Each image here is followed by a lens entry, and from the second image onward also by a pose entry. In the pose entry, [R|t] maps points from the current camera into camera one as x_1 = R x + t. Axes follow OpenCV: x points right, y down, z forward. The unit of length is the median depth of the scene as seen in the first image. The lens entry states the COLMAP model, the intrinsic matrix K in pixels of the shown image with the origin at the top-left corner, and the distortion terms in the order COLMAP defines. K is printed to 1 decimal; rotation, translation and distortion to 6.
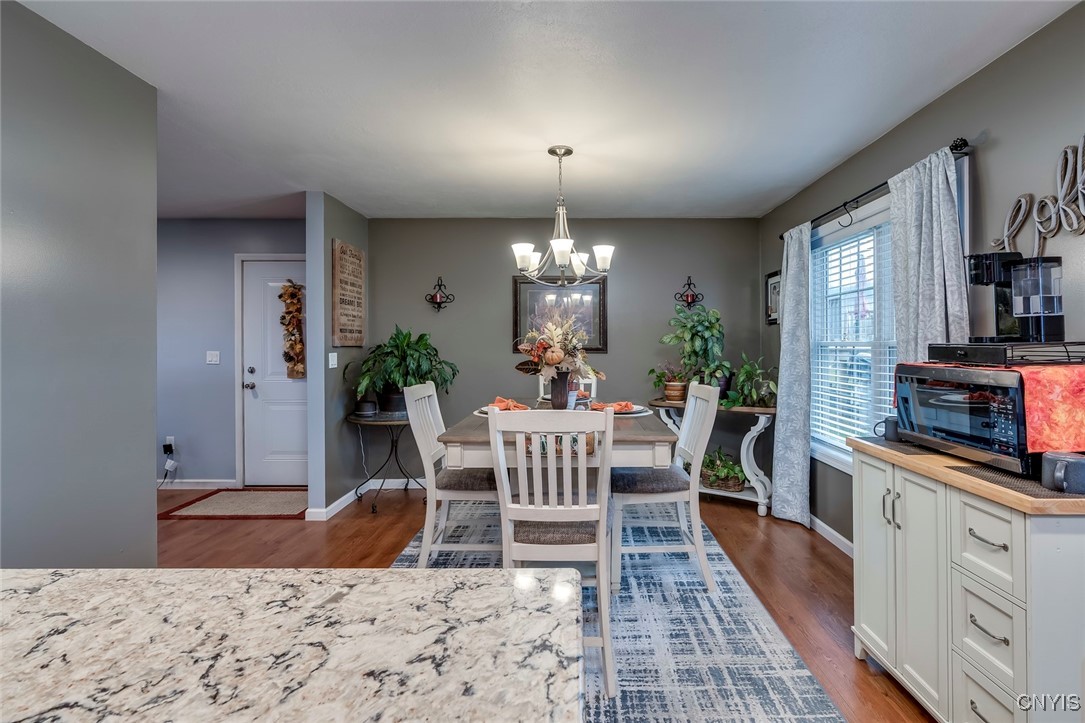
lens RADIAL K [[510.1, 0, 566.9], [0, 510.1, 342.0], [0, 0, 1]] dist [0.001665, 0.000172]
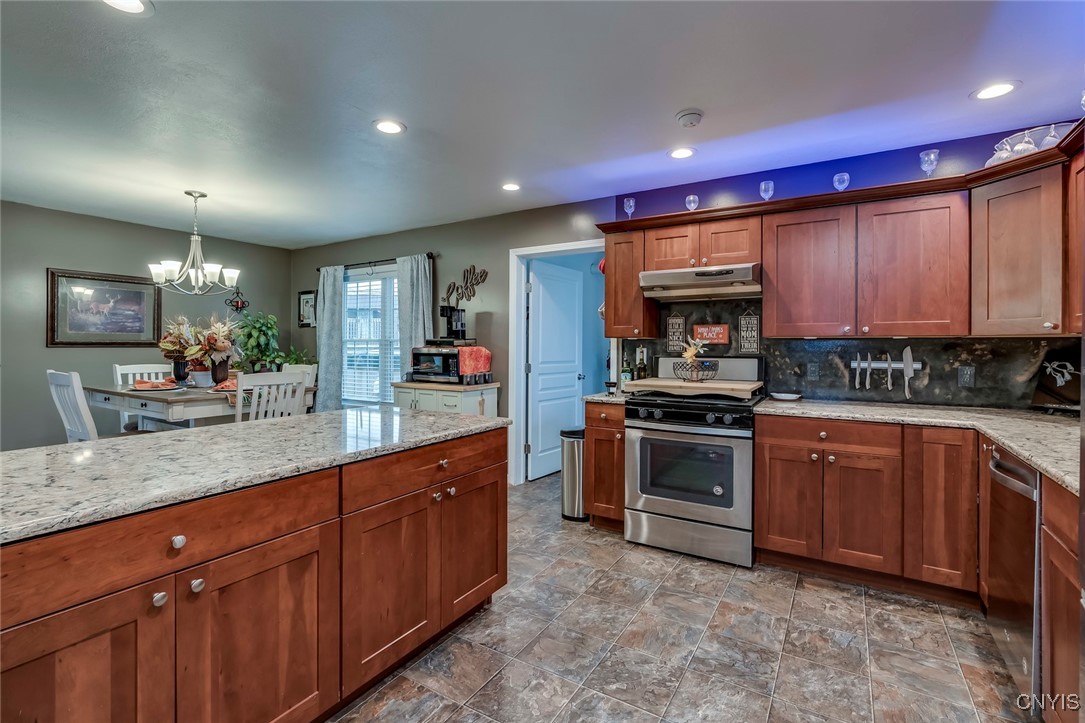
lens RADIAL K [[486.0, 0, 545.1], [0, 486.0, 341.4], [0, 0, 1]] dist [-0.001252, -0.000096]
pose [[0.526142, 0.010415, 0.850333, -0.798410], [-0.007270, 0.999944, -0.007749, 0.022538], [-0.850366, -0.002105, 0.526188, -0.587377]]
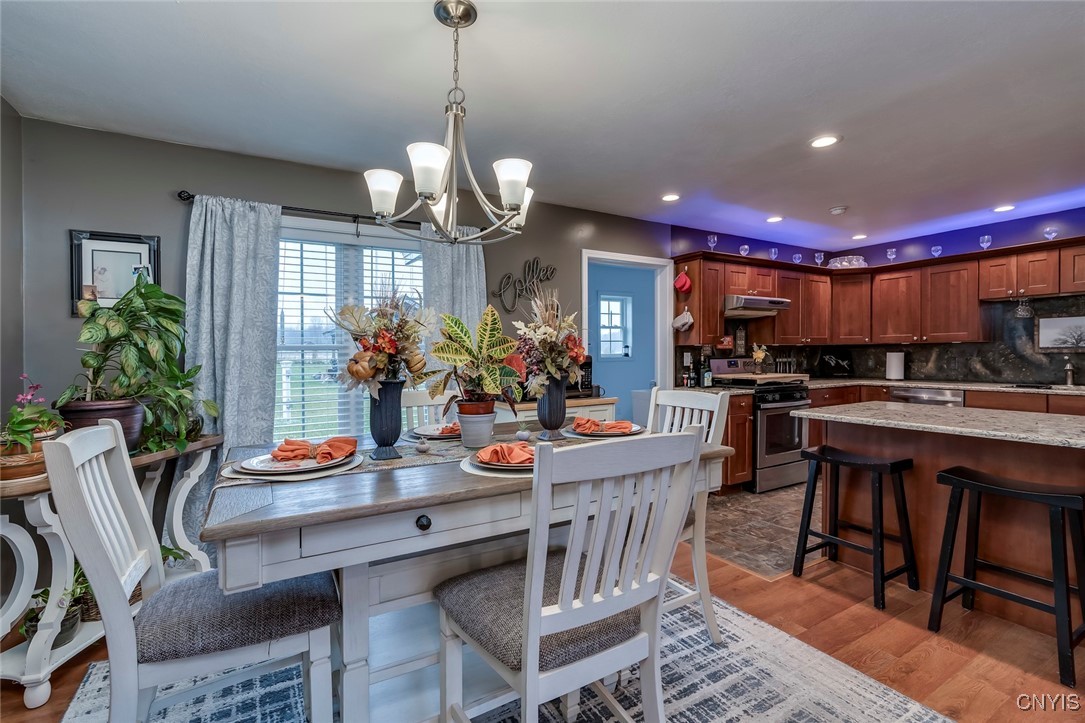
lens RADIAL K [[510.1, 0, 566.9], [0, 510.1, 342.0], [0, 0, 1]] dist [0.001665, 0.000172]
pose [[-0.513259, 0.031139, 0.857668, -0.816636], [0.012390, 0.999506, -0.028874, 0.042201], [-0.858144, -0.004193, -0.513392, 1.620990]]
